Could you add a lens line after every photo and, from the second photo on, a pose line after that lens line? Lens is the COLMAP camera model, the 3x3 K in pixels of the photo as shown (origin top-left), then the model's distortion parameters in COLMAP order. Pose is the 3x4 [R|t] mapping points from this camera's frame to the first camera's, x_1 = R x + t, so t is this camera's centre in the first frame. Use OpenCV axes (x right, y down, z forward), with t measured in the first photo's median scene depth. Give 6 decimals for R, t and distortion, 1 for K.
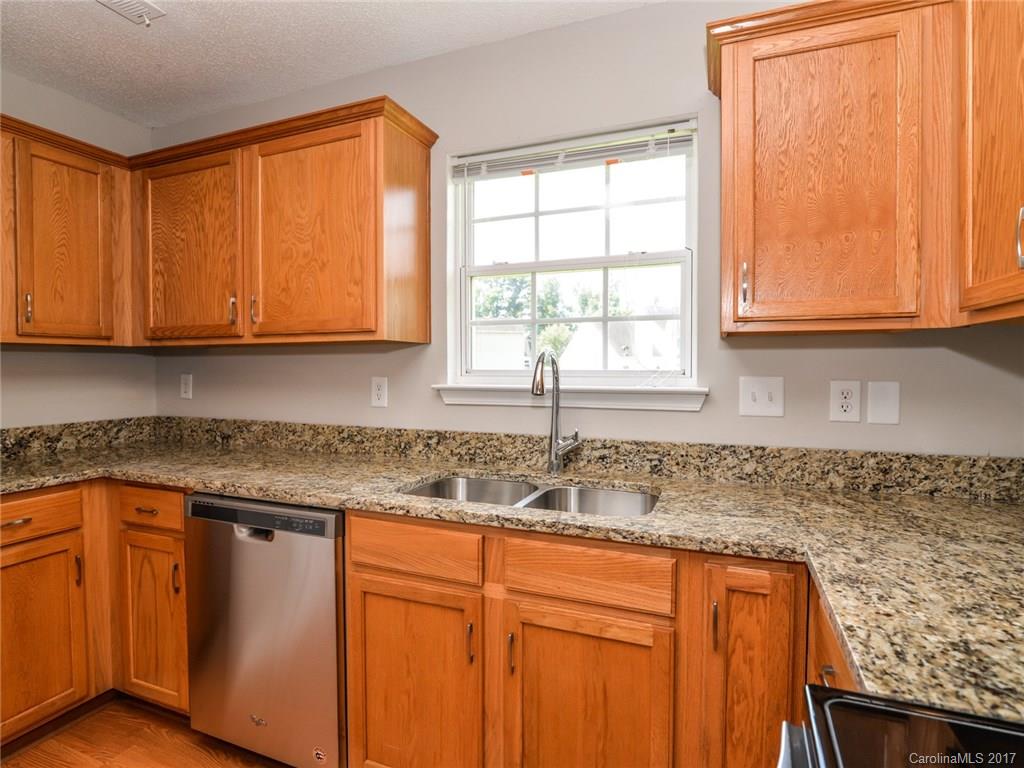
lens RADIAL K [[555.6, 0, 513.3], [0, 555.6, 378.0], [0, 0, 1]] dist [-0.019981, 0.000336]
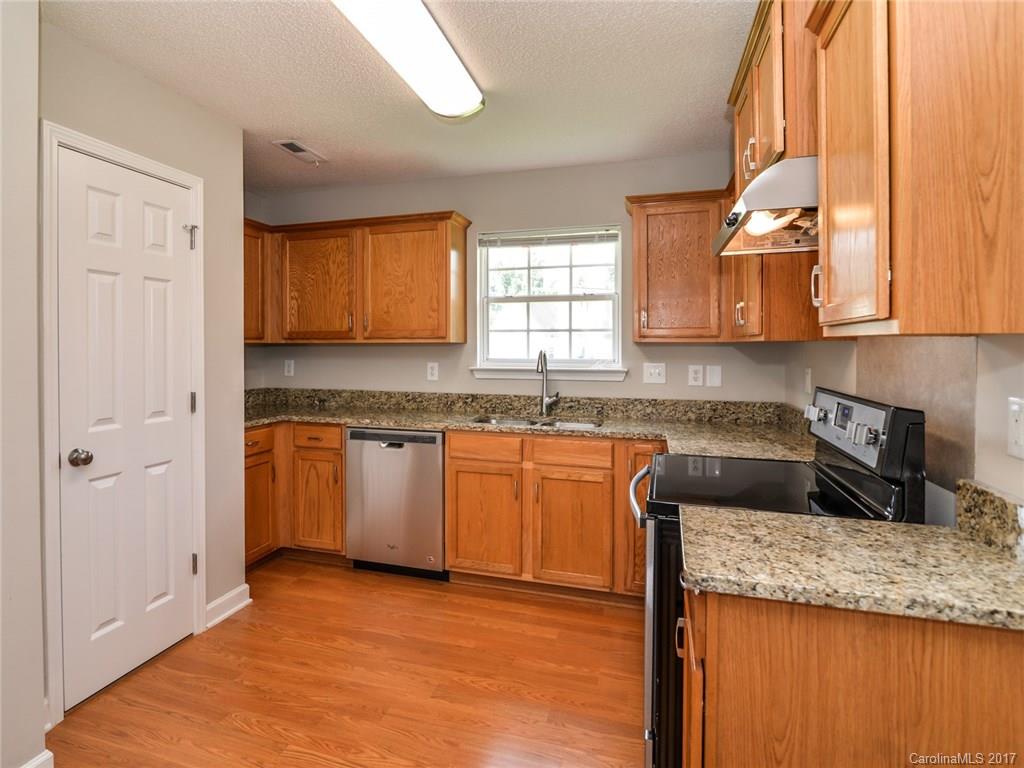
lens RADIAL K [[648.2, 0, 431.1], [0, 648.2, 345.7], [0, 0, 1]] dist [-0.018760, 0.001159]
pose [[0.999429, 0.000331, 0.033799, -0.359825], [0.000289, 0.999832, -0.018321, -0.018799], [-0.033800, 0.018320, 0.999261, -1.085882]]
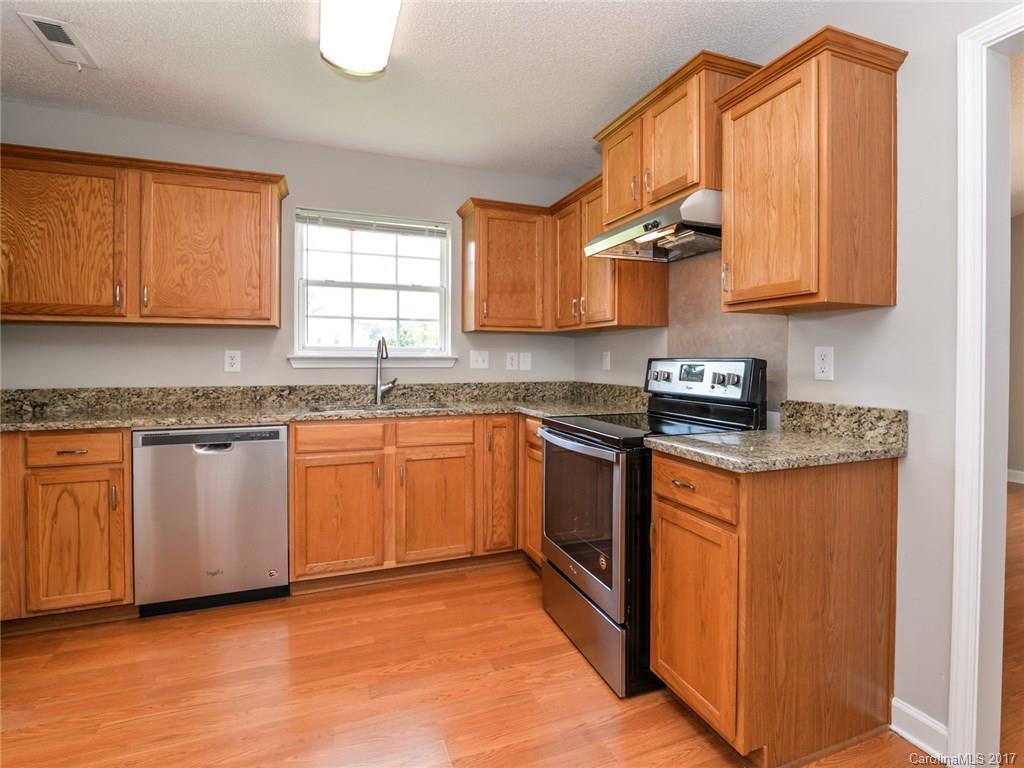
lens RADIAL K [[607.5, 0, 624.5], [0, 607.5, 361.0], [0, 0, 1]] dist [-0.016025, 0.000637]
pose [[0.633494, 0.001292, 0.773747, -0.915600], [0.016550, 0.999747, -0.015220, 0.074059], [-0.773571, 0.022447, 0.633312, -0.837642]]
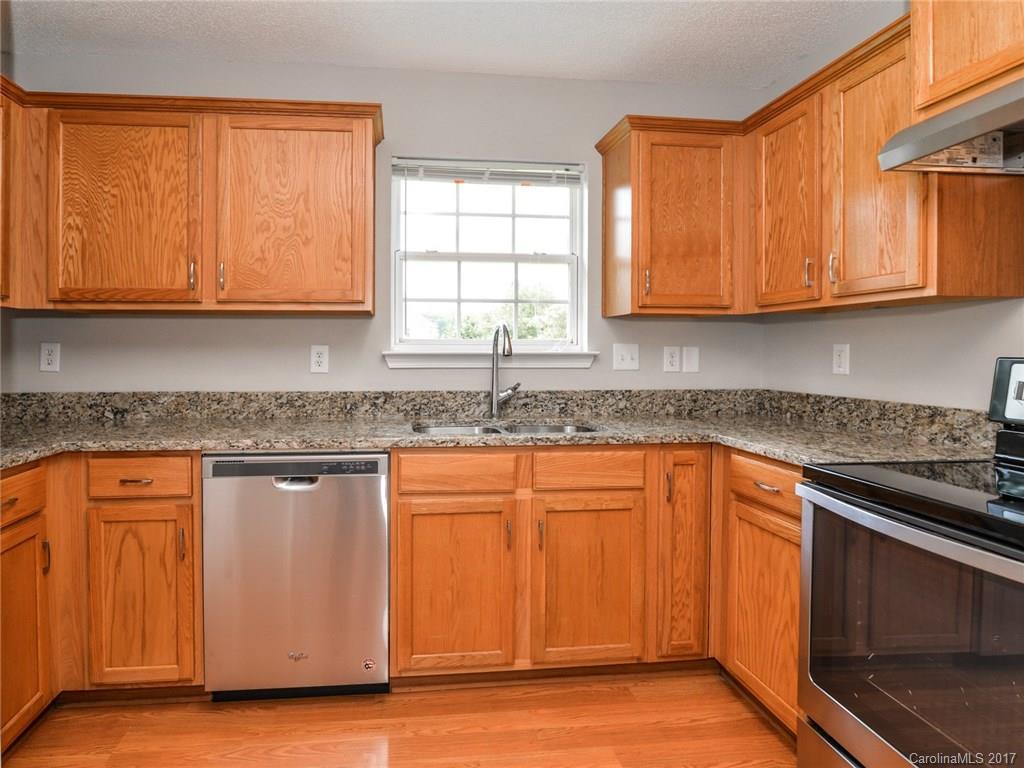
lens RADIAL K [[600.0, 0, 440.0], [0, 600.0, 354.5], [0, 0, 1]] dist [-0.019672, -0.000664]
pose [[0.874558, 0.000404, 0.484920, -0.698627], [0.008905, 0.999818, -0.016892, 0.044110], [-0.484839, 0.019091, 0.874395, -0.159315]]
